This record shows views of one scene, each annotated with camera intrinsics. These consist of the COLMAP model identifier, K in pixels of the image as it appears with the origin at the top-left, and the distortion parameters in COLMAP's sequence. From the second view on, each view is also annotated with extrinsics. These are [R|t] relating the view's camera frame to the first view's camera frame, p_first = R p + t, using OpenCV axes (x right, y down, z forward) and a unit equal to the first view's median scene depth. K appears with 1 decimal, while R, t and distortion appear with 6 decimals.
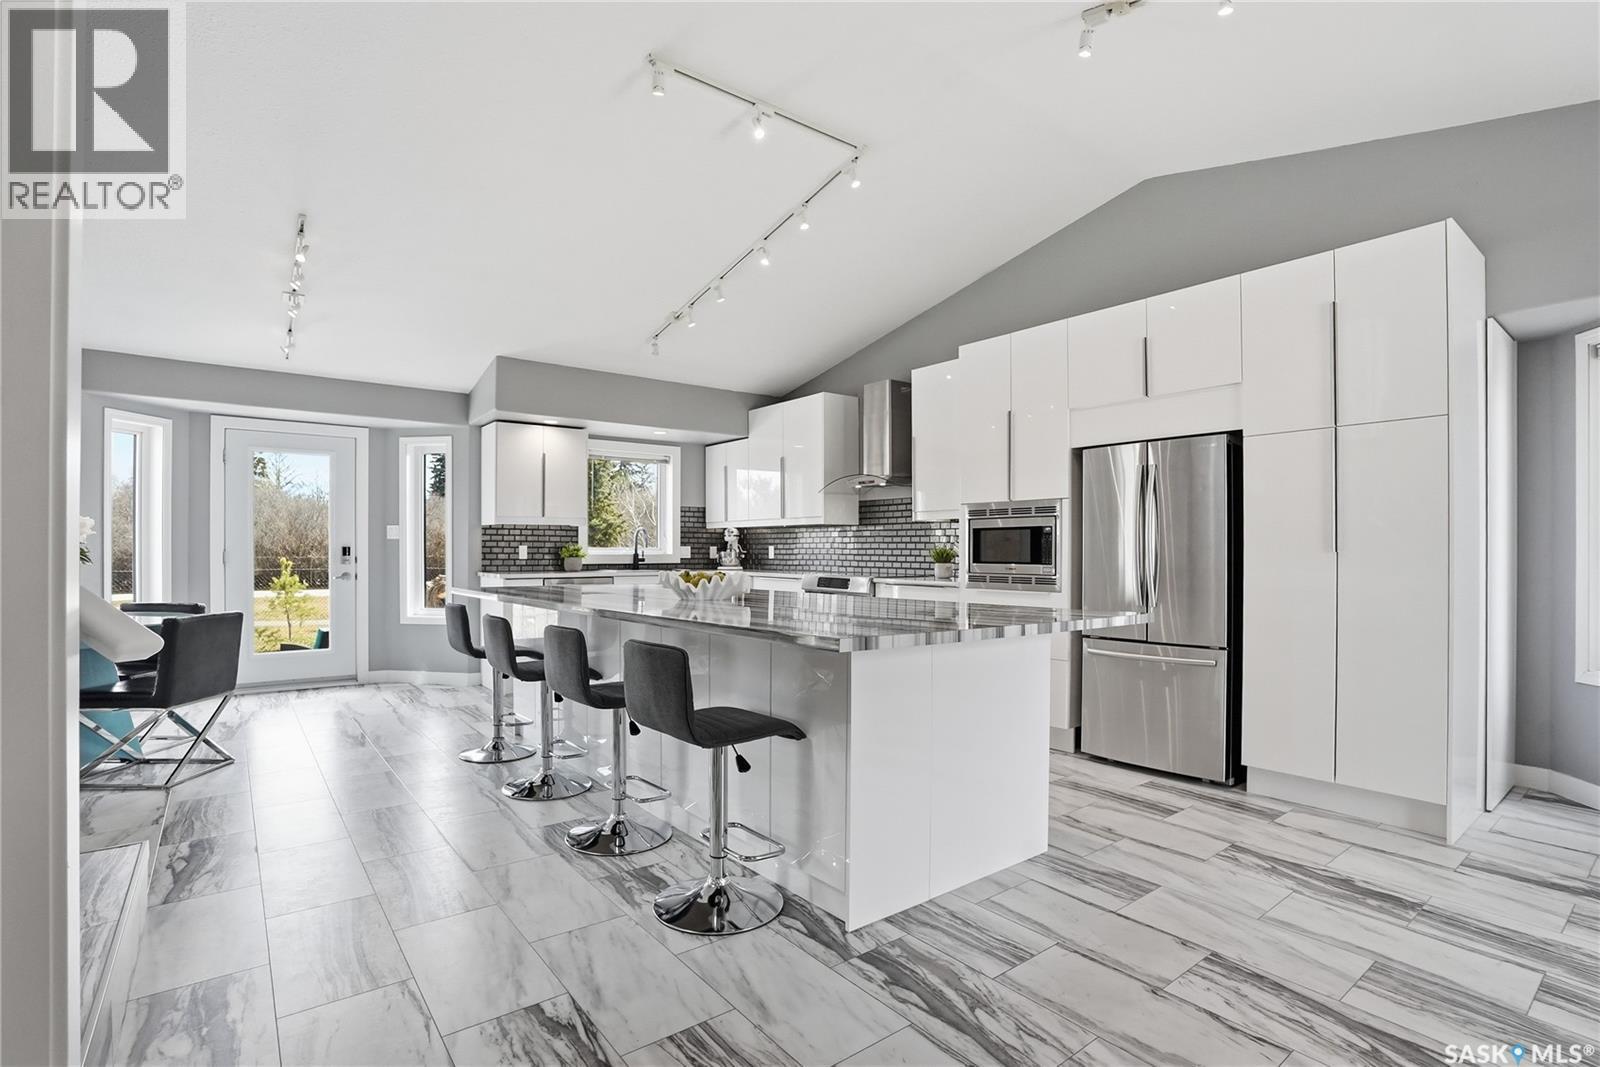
lens RADIAL K [[767.8, 0, 778.5], [0, 767.8, 553.5], [0, 0, 1]] dist [-0.048315, 0.002773]
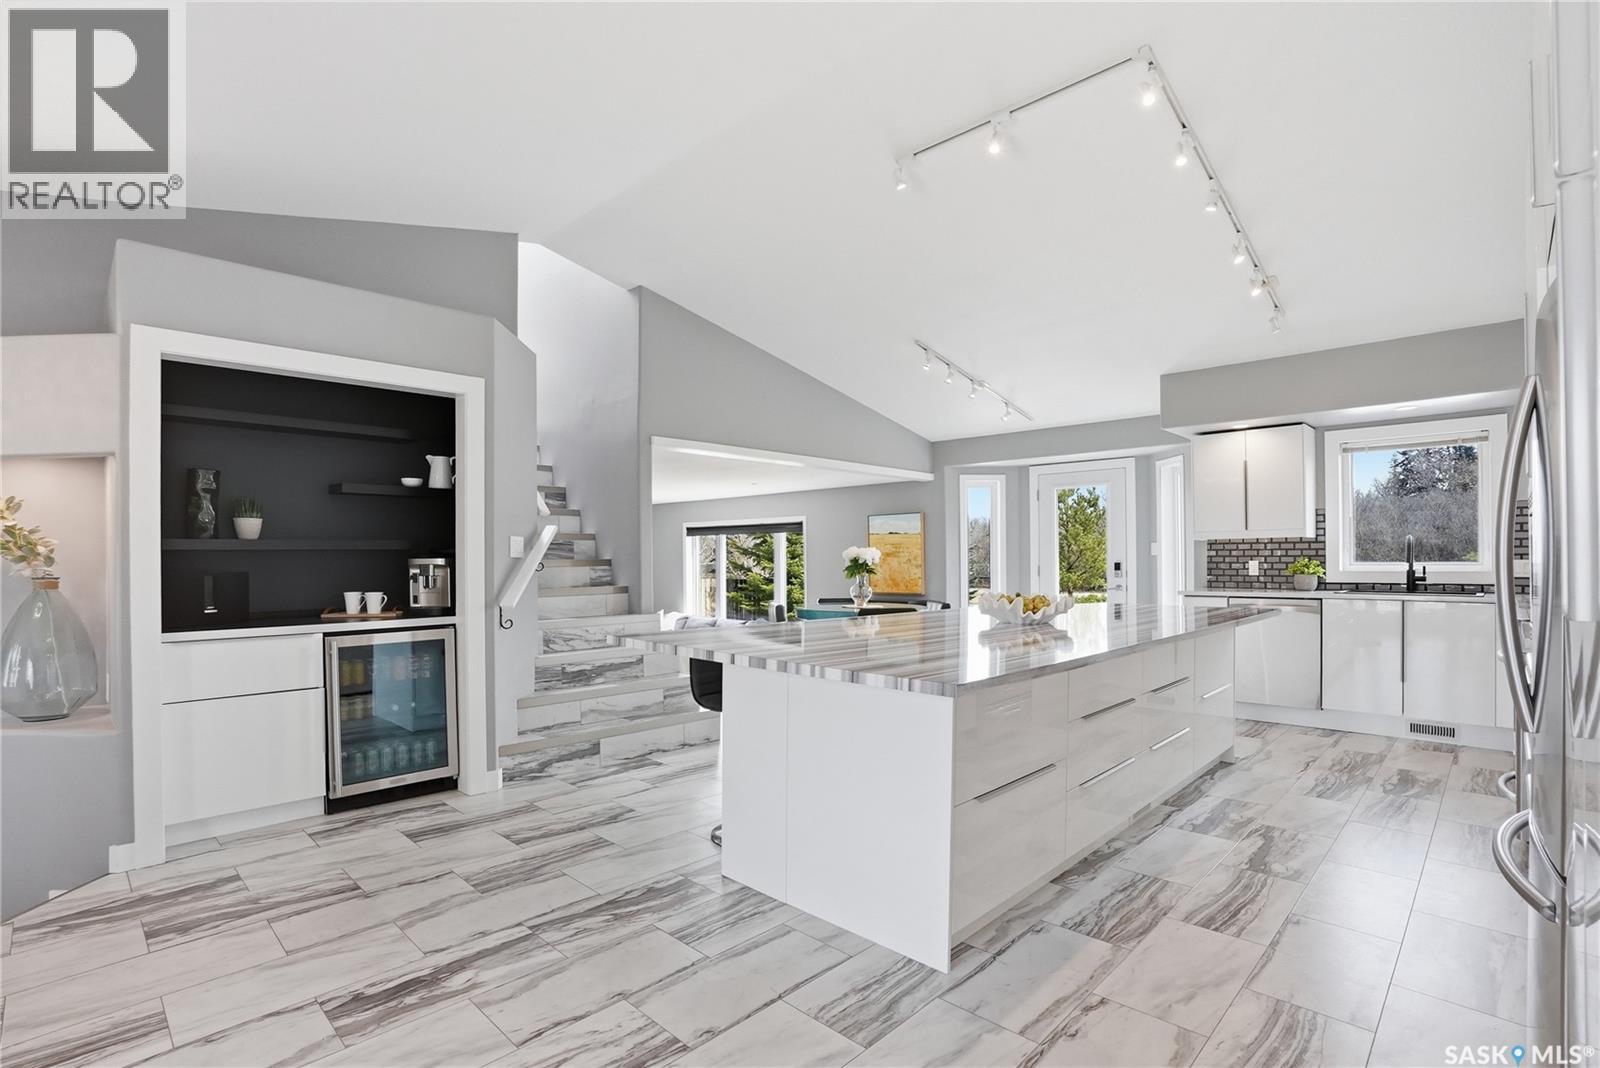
lens RADIAL K [[767.8, 0, 800.8], [0, 767.8, 560.5], [0, 0, 1]] dist [-0.048315, 0.002773]
pose [[0.139413, -0.000384, -0.990234, 0.511522], [0.004182, 0.999991, 0.000201, -0.013788], [0.990225, -0.004169, 0.139413, 0.348437]]
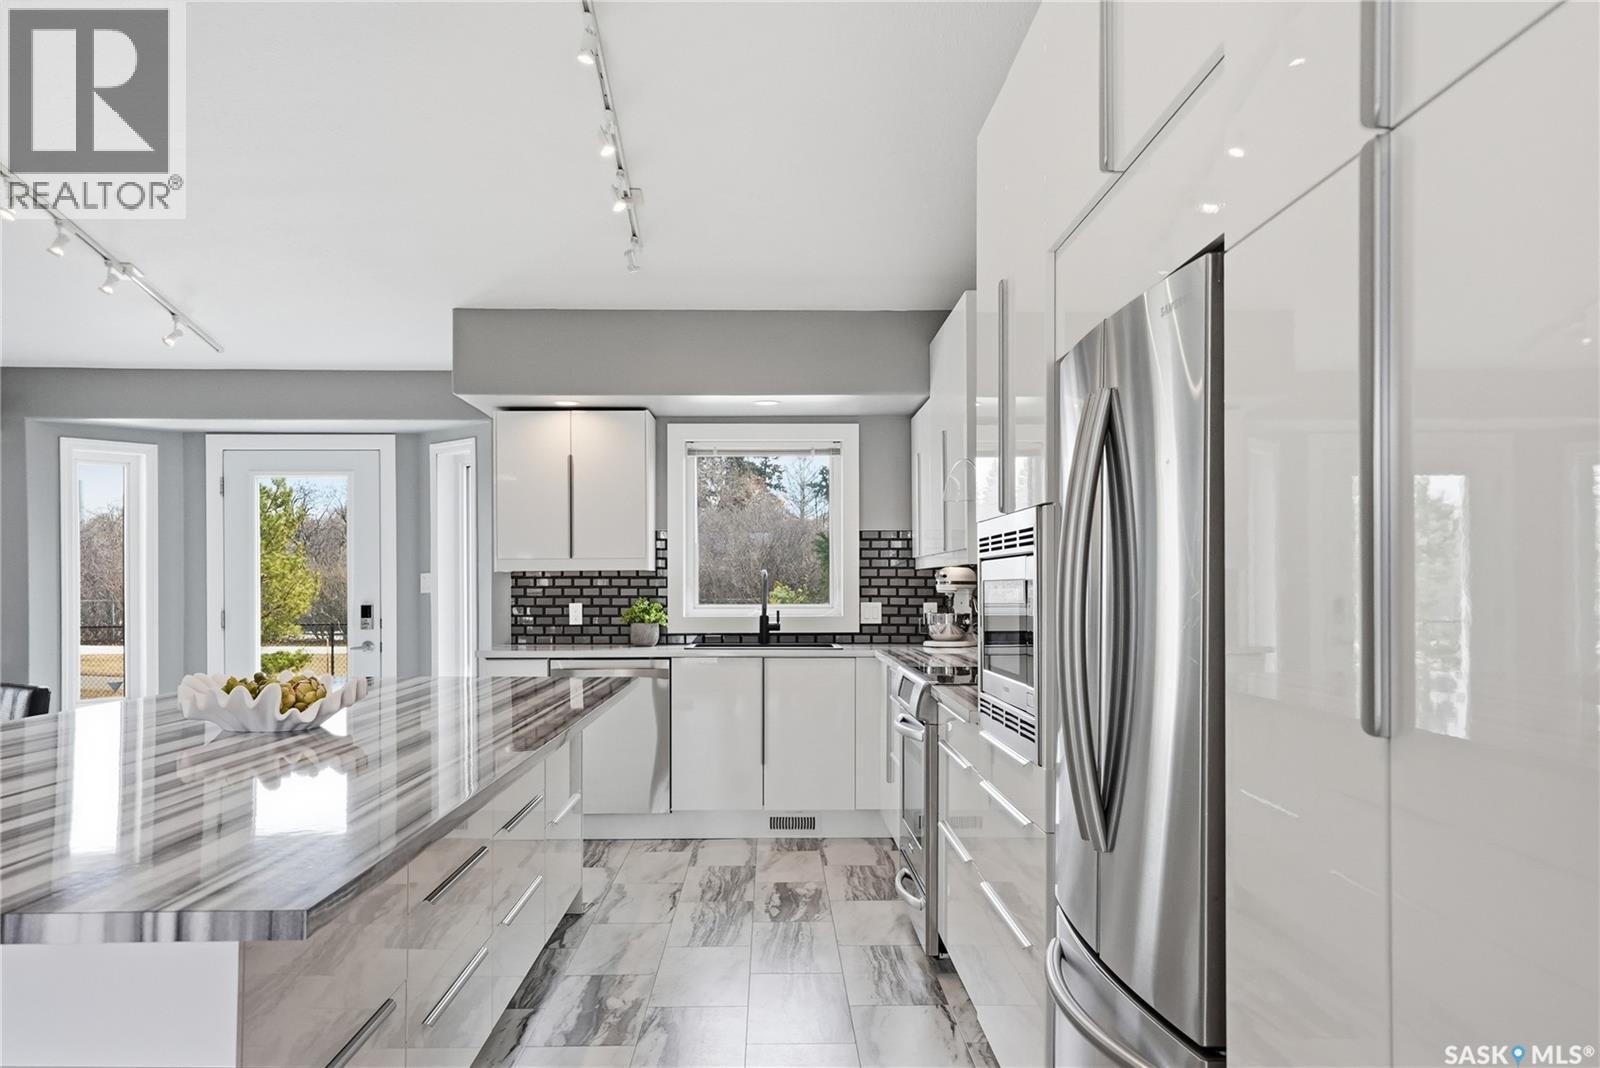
lens RADIAL K [[1211.0, 0, 812.1], [0, 1211.0, 593.7], [0, 0, 1]] dist [-0.001207, -0.000424]
pose [[0.805287, 0.001348, -0.592883, 0.428669], [0.001033, 0.999993, 0.003676, -0.022637], [0.592884, -0.003573, 0.805280, 0.329617]]
